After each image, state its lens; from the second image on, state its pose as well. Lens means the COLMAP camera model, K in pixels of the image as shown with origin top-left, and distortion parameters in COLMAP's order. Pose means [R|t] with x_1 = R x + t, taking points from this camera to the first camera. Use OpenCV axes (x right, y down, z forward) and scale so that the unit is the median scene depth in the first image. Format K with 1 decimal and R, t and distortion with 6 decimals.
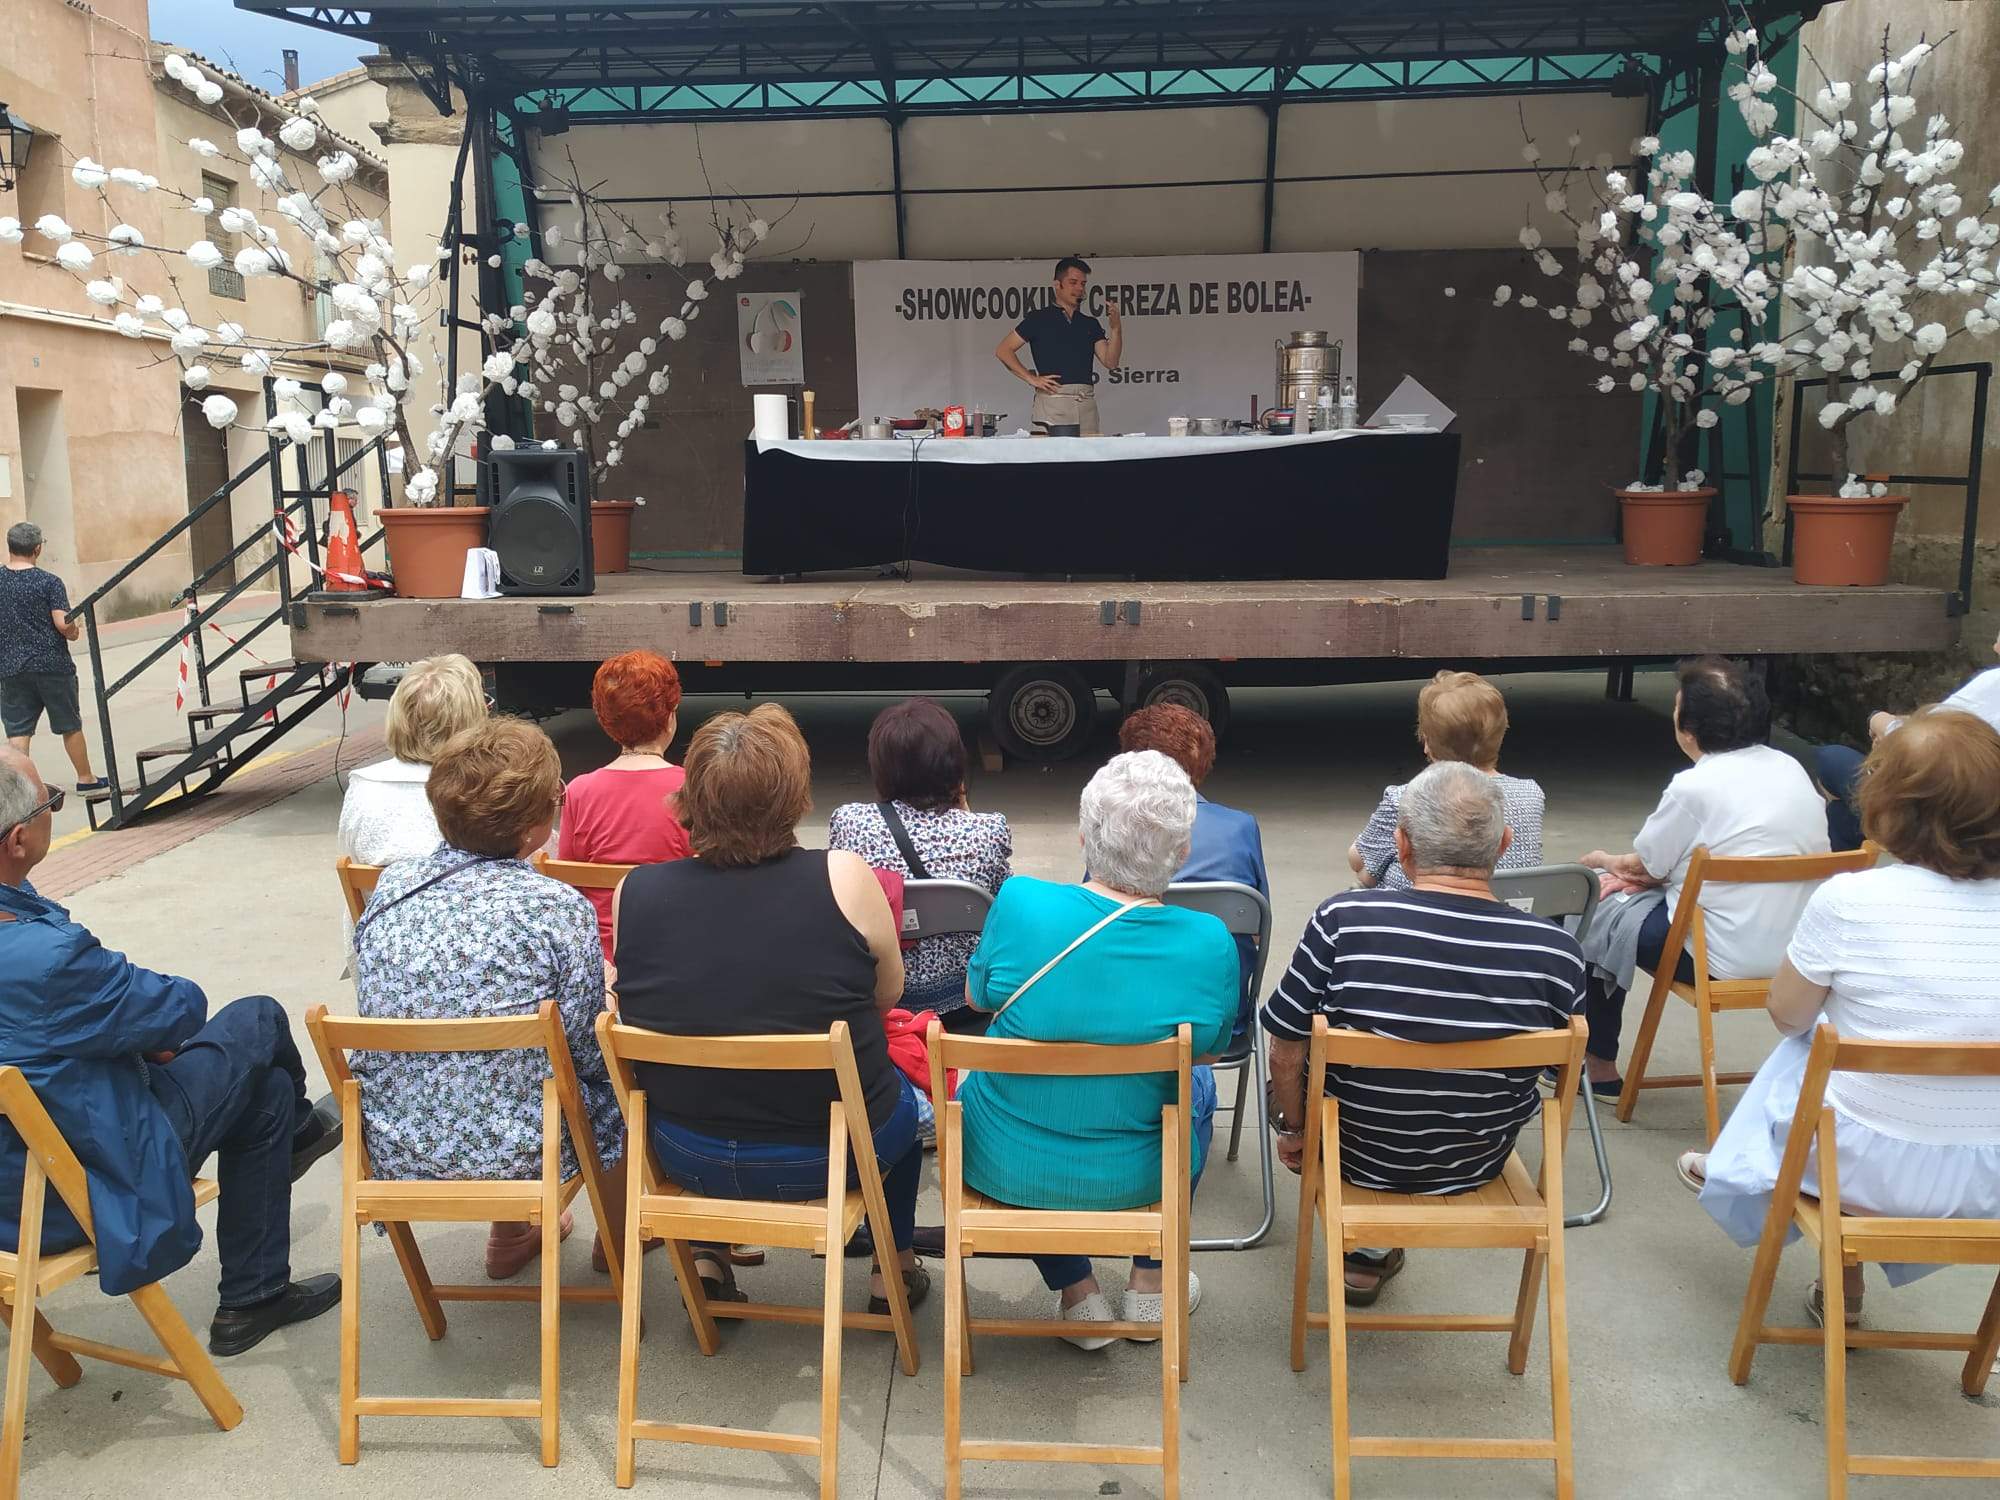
lens RADIAL K [[1560.3, 0, 998.3], [0, 1560.3, 755.3], [0, 0, 1]] dist [0.060408, -0.106799]
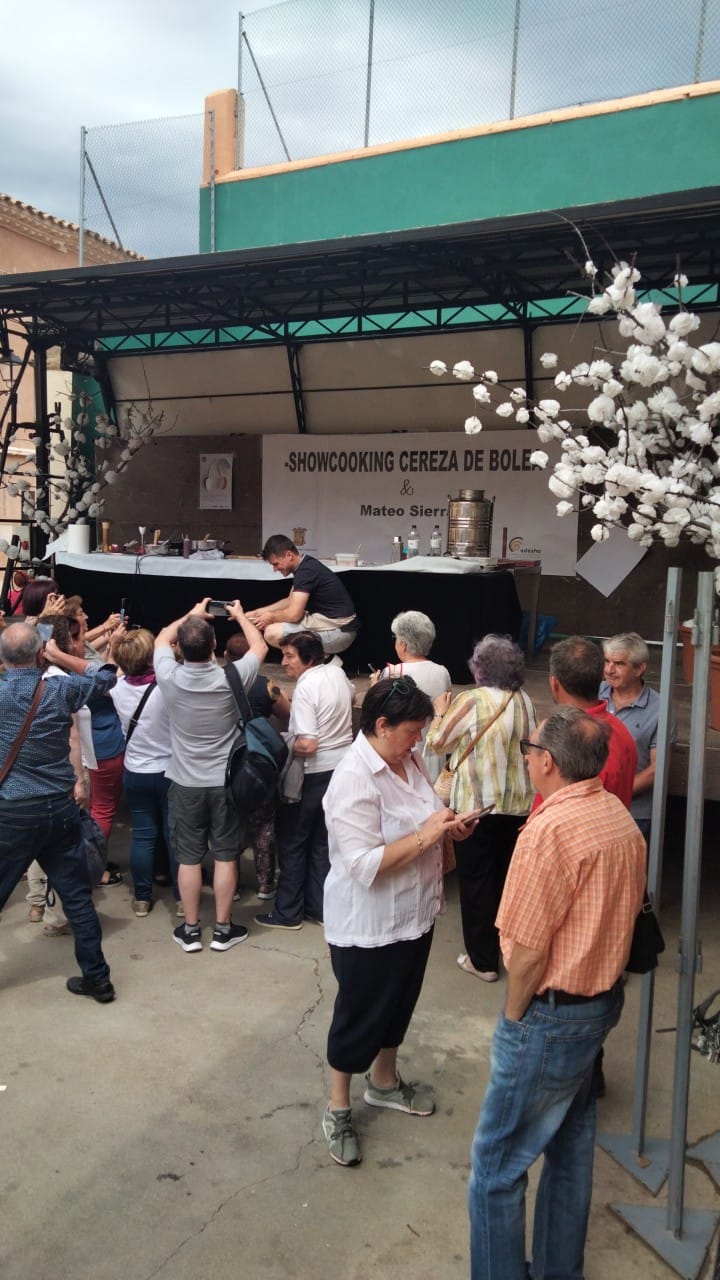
lens RADIAL K [[1005.9, 0, 360.0], [0, 1005.9, 640.0], [0, 0, 1]] dist [0.052903, -0.000848]
pose [[0.904868, 0.086795, -0.416750, 0.436019], [-0.117010, 0.991996, -0.047460, -0.072976], [0.409295, 0.091709, 0.907781, 0.136455]]
